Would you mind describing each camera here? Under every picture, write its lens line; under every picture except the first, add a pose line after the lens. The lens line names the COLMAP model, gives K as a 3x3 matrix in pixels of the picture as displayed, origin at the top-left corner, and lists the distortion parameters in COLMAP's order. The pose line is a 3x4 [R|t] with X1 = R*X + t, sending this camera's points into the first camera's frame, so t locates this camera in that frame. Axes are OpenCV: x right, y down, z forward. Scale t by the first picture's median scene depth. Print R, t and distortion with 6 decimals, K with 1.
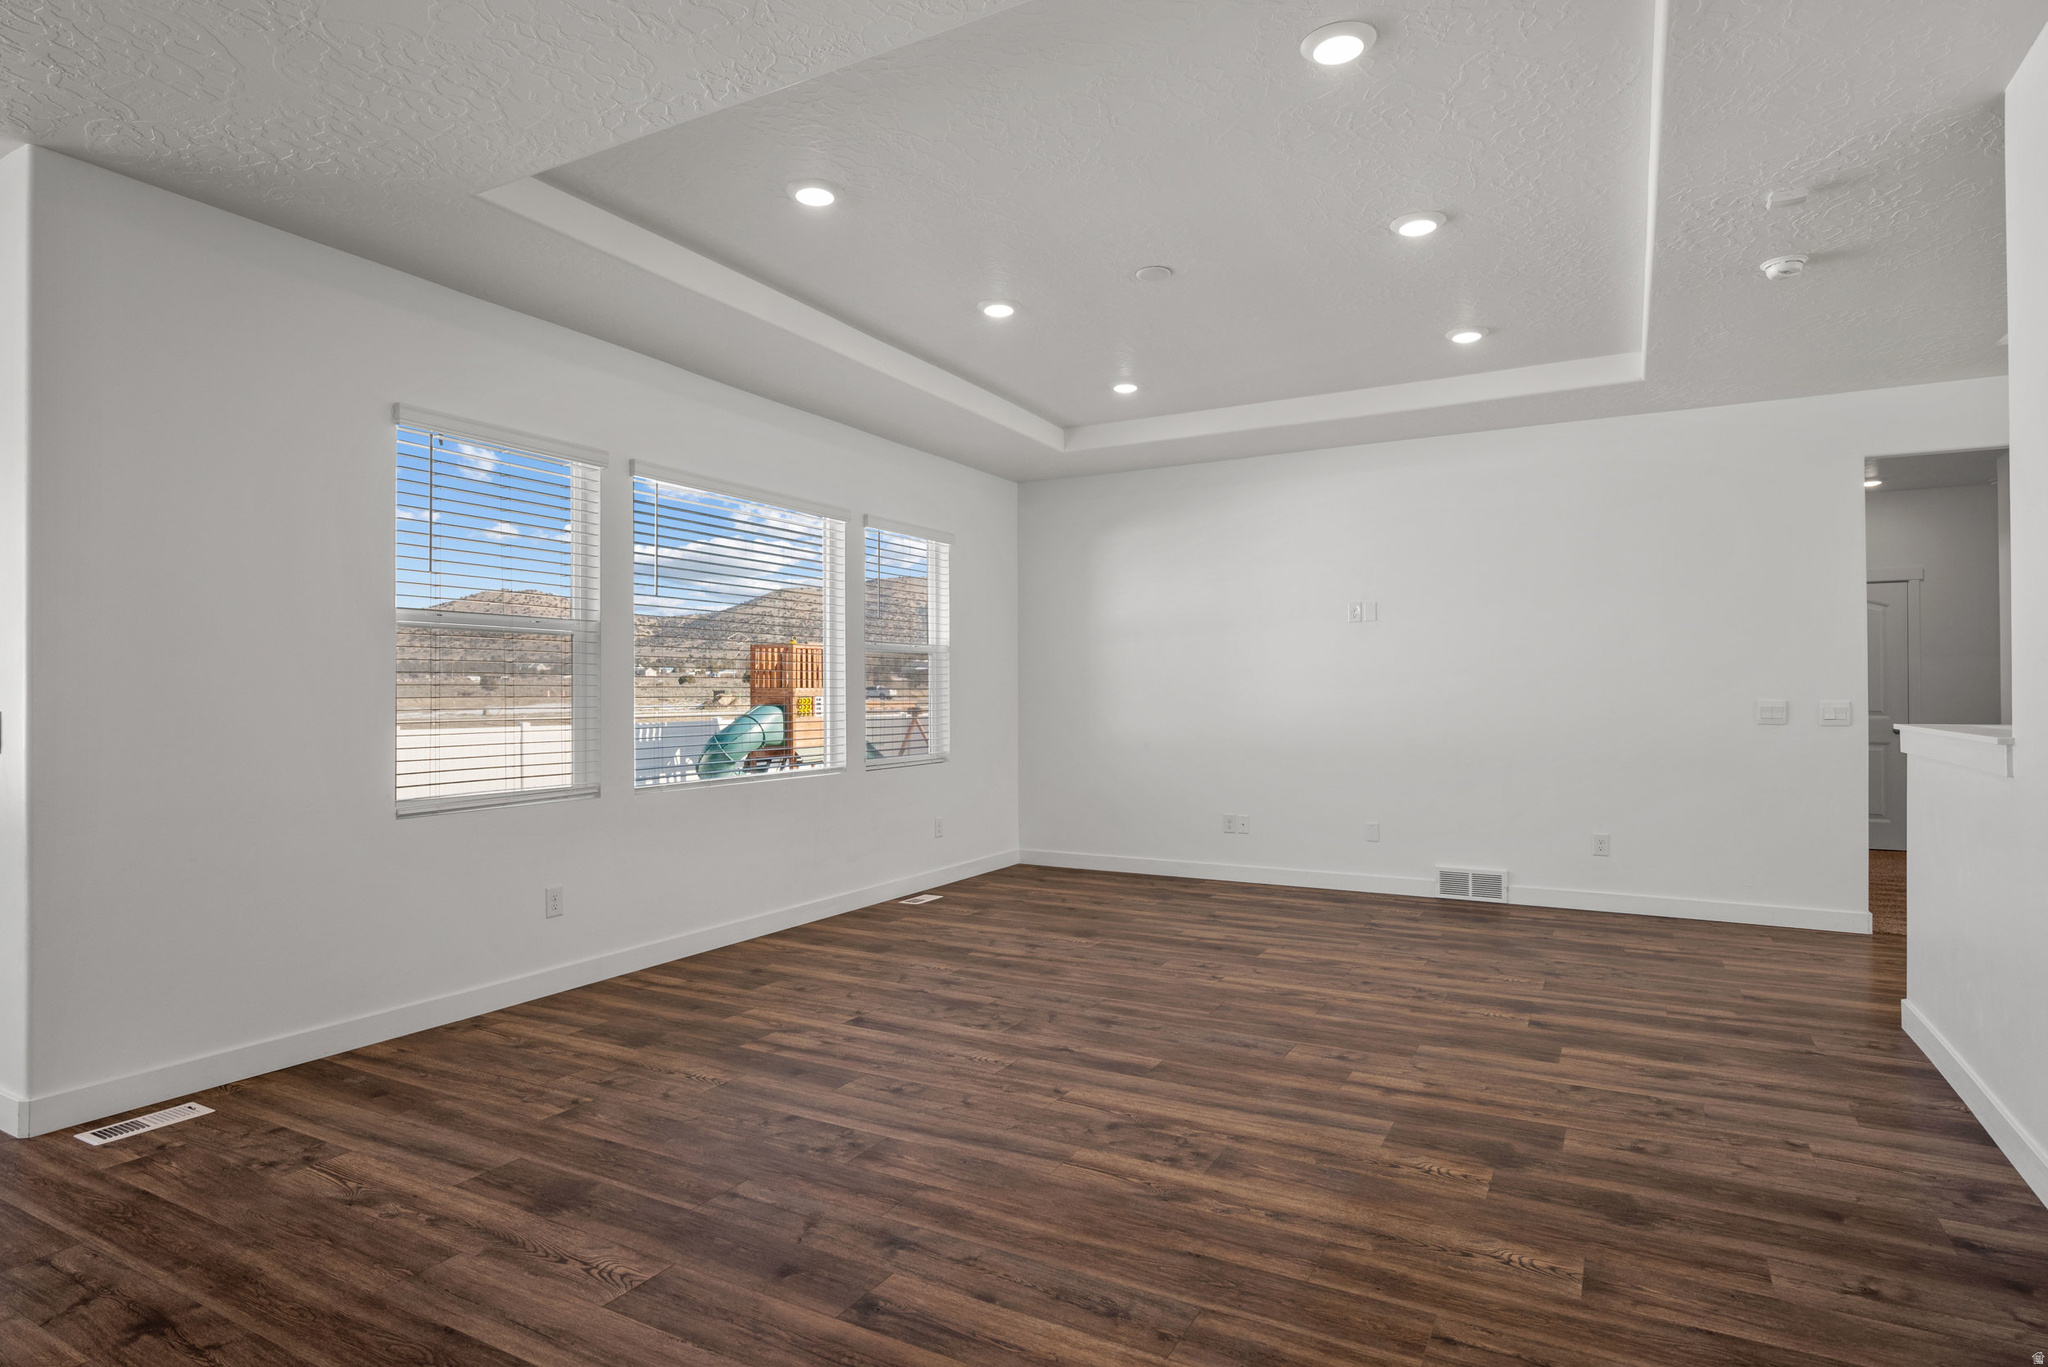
lens RADIAL K [[1089.2, 0, 1030.4], [0, 1089.2, 689.9], [0, 0, 1]] dist [-0.006296, -0.000415]
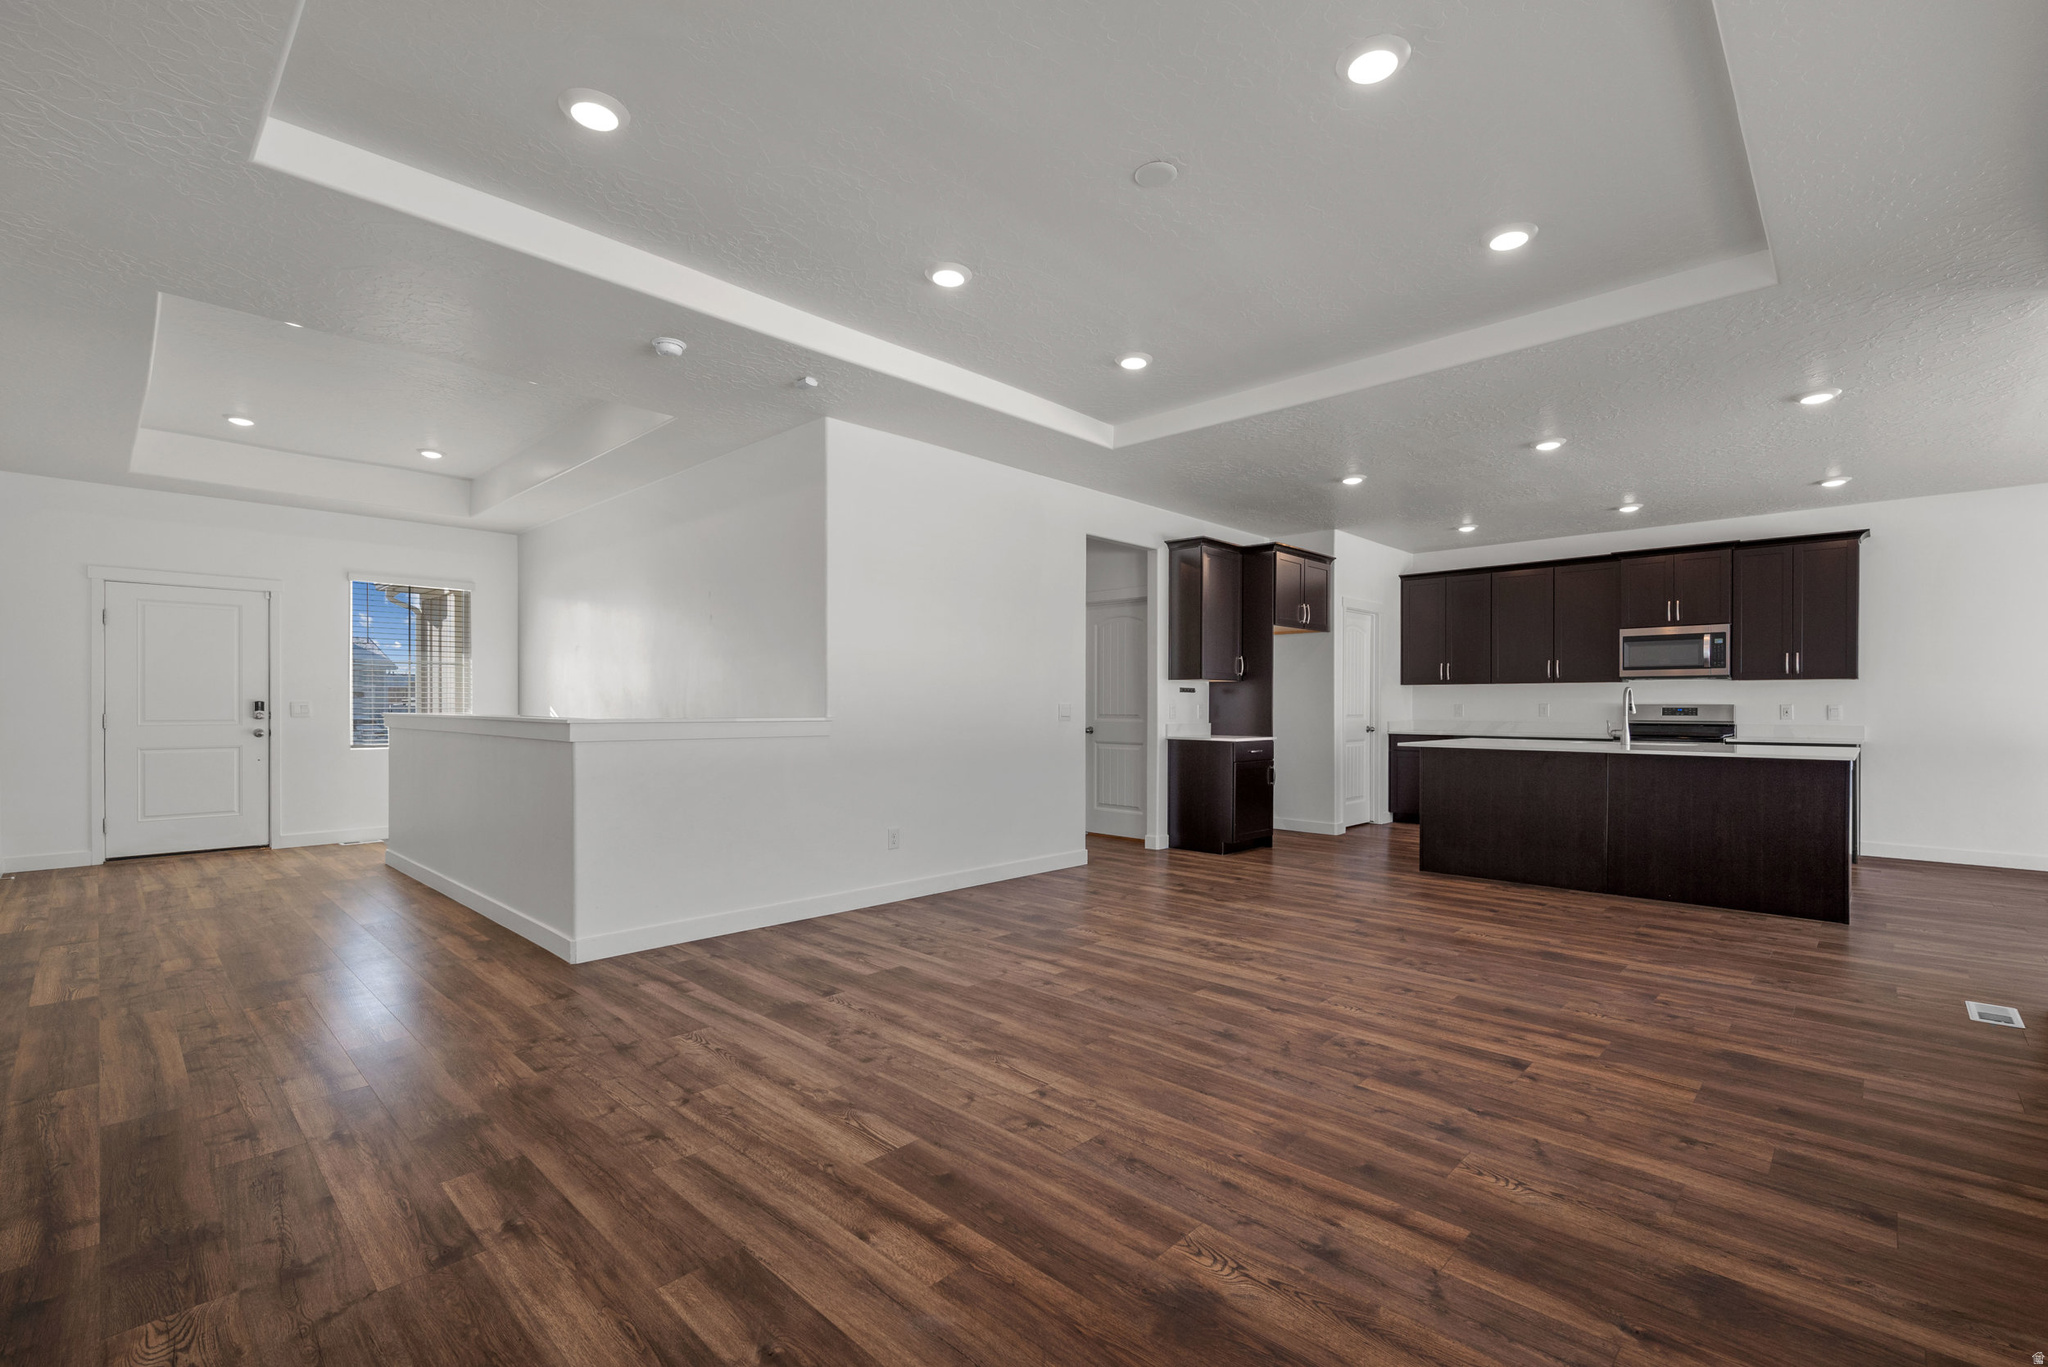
lens RADIAL K [[892.4, 0, 1034.6], [0, 892.4, 705.0], [0, 0, 1]] dist [-0.000776, -0.000402]
pose [[-0.966270, 0.002023, 0.257524, 0.036824], [-0.000300, 0.999960, -0.008980, 0.027545], [-0.257531, -0.008755, -0.966230, 2.158630]]
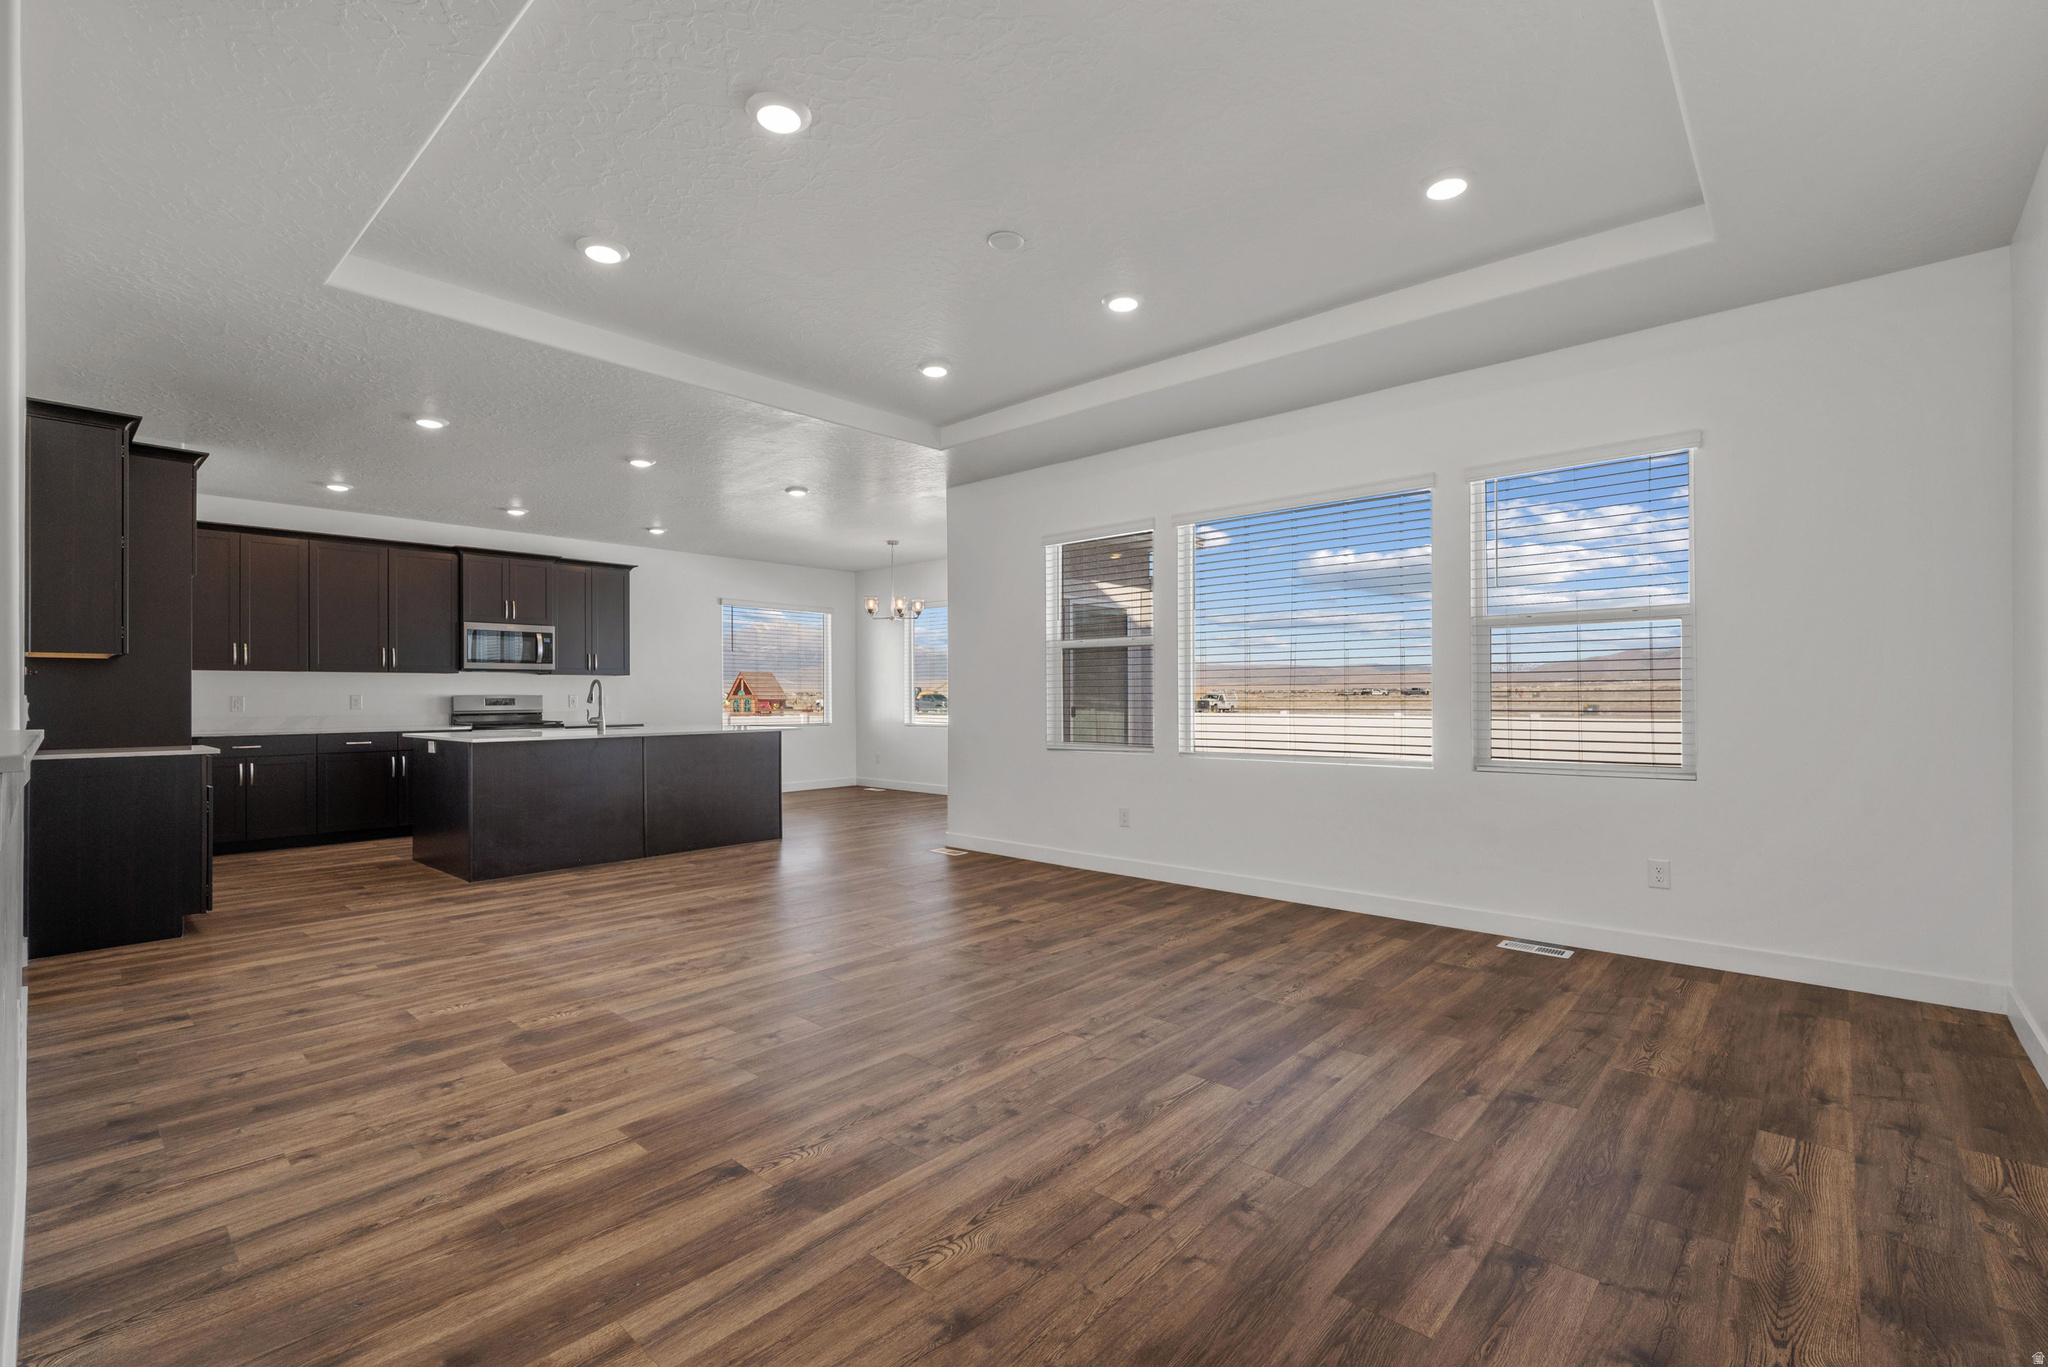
lens RADIAL K [[904.2, 0, 1030.3], [0, 904.2, 689.4], [0, 0, 1]] dist [0.000440, 0.000250]
pose [[-0.230082, -0.001702, -0.973170, 1.141321], [0.013229, 0.999901, -0.004876, 0.020395], [0.973081, -0.013996, -0.230037, 1.549199]]
